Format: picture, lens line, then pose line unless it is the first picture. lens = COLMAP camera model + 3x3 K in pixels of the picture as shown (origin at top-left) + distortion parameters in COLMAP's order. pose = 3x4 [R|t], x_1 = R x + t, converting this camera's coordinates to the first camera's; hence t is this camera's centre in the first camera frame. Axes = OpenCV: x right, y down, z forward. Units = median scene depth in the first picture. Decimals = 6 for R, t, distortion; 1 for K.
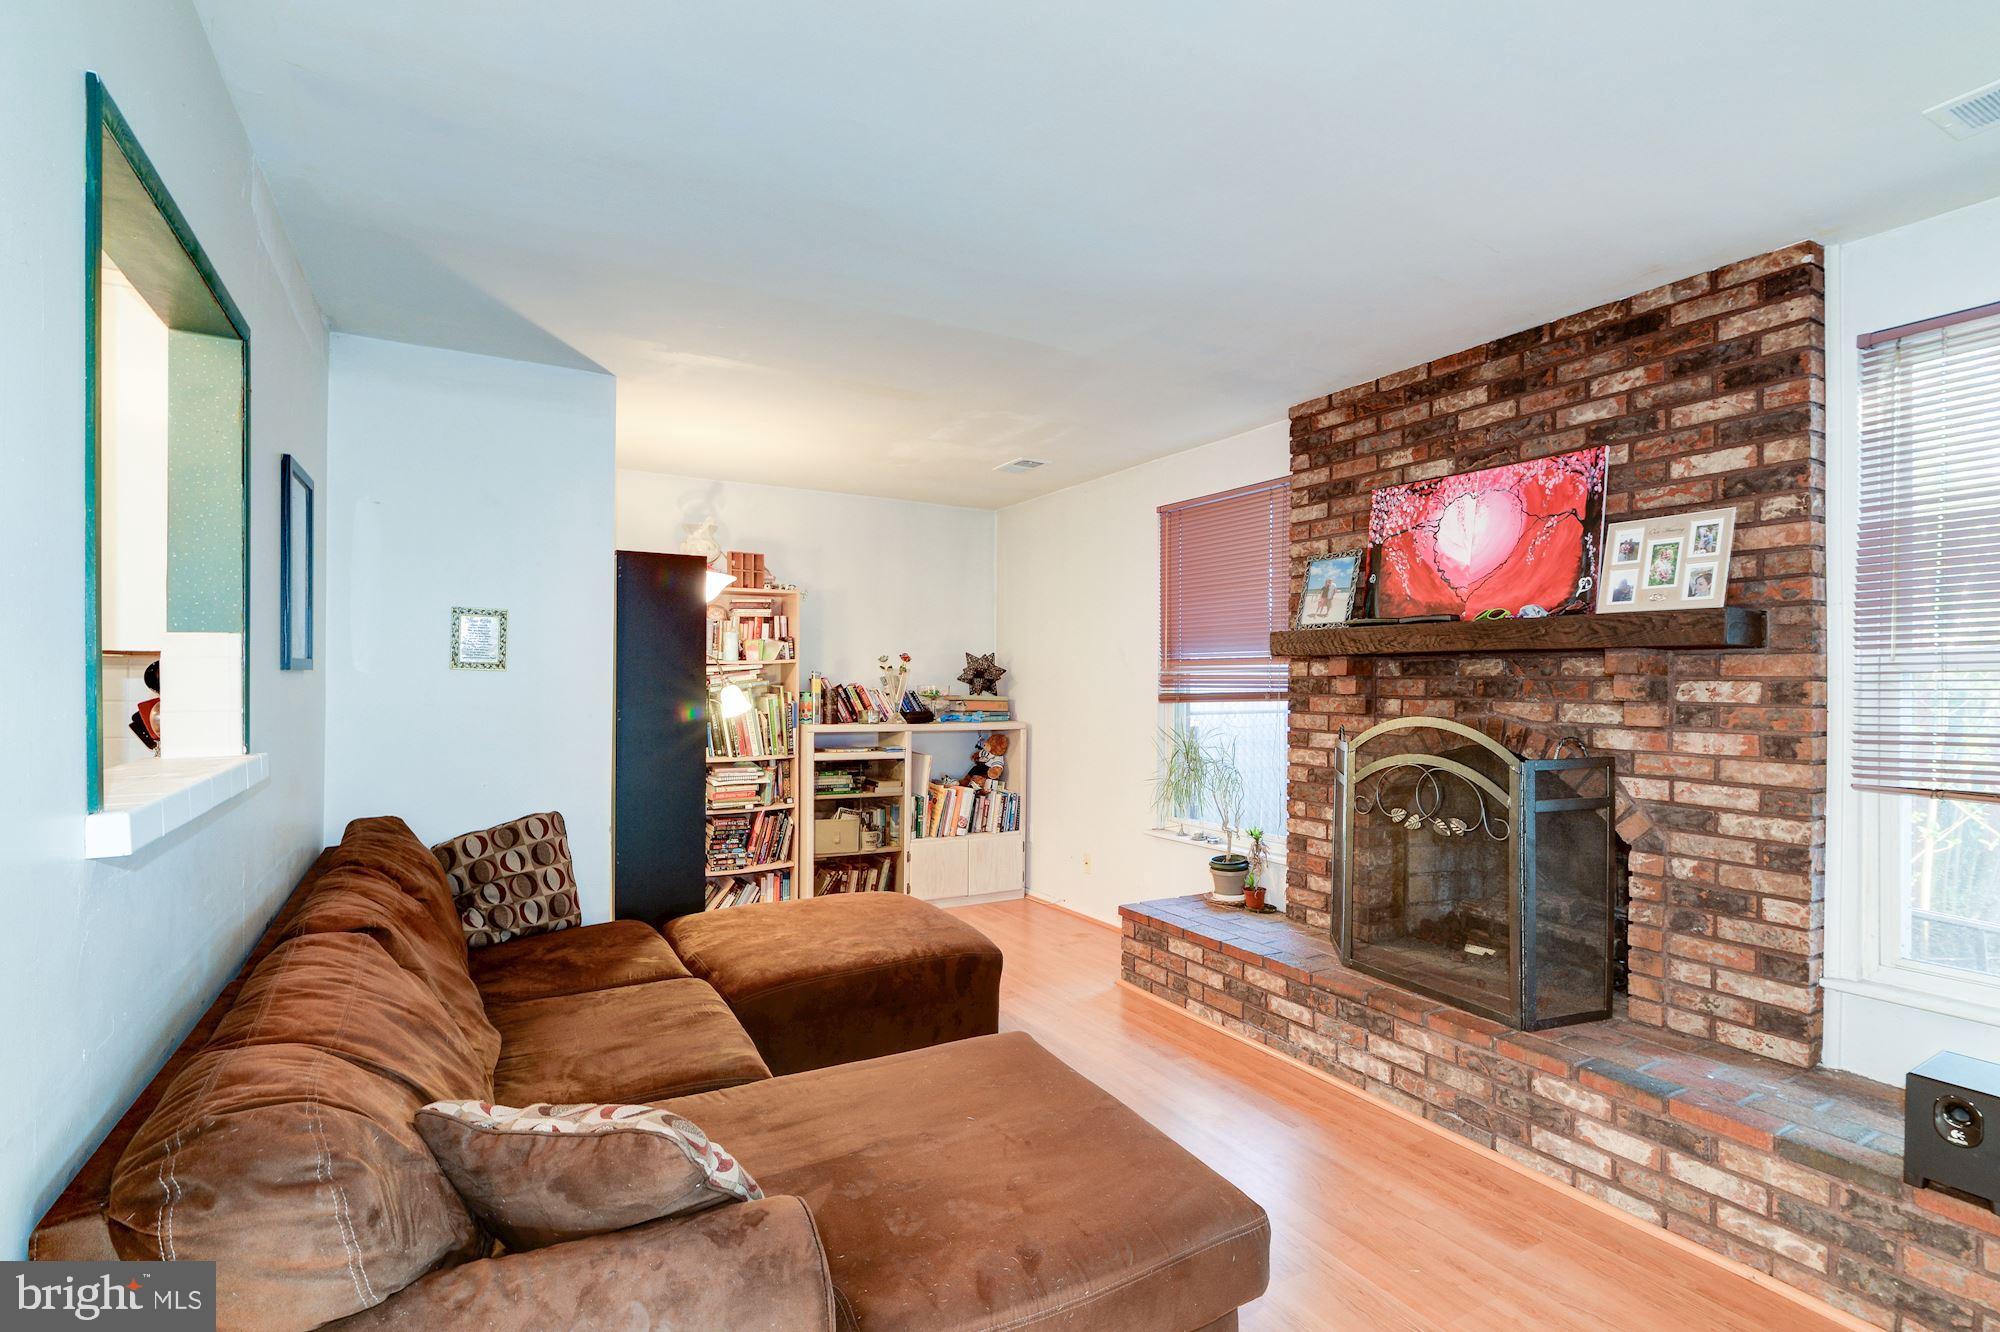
lens RADIAL K [[925.6, 0, 1044.4], [0, 925.6, 686.7], [0, 0, 1]] dist [-0.006203, 0.001666]
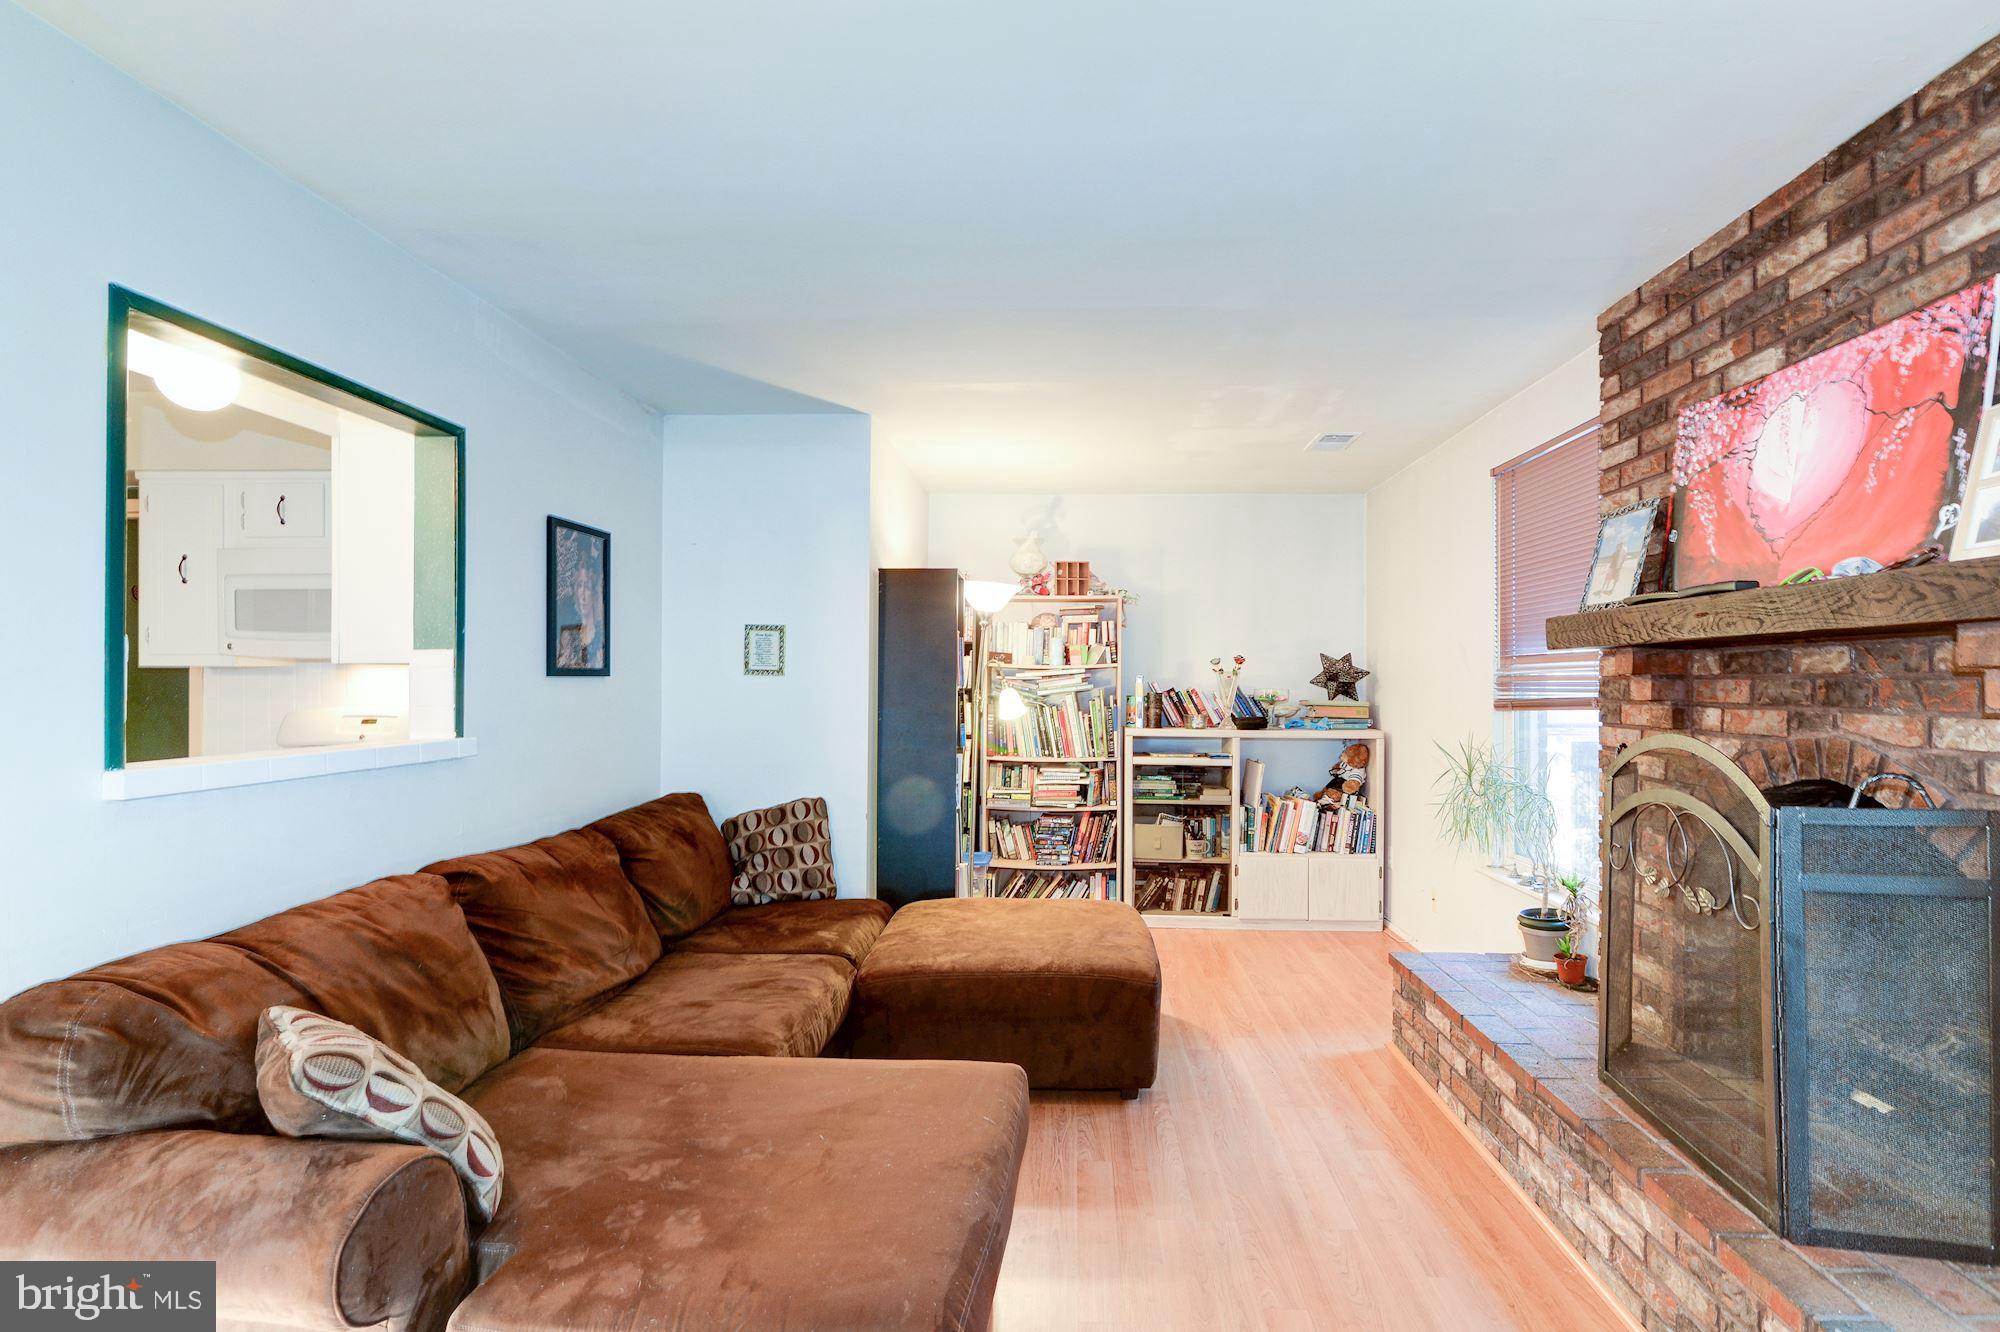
lens RADIAL K [[925.6, 0, 1002.6], [0, 925.6, 683.4], [0, 0, 1]] dist [-0.006203, 0.001666]
pose [[0.851007, -0.003334, -0.525143, 0.284656], [-0.001022, 0.999967, -0.008004, 0.001165], [0.525153, 0.007348, 0.850976, 0.134653]]
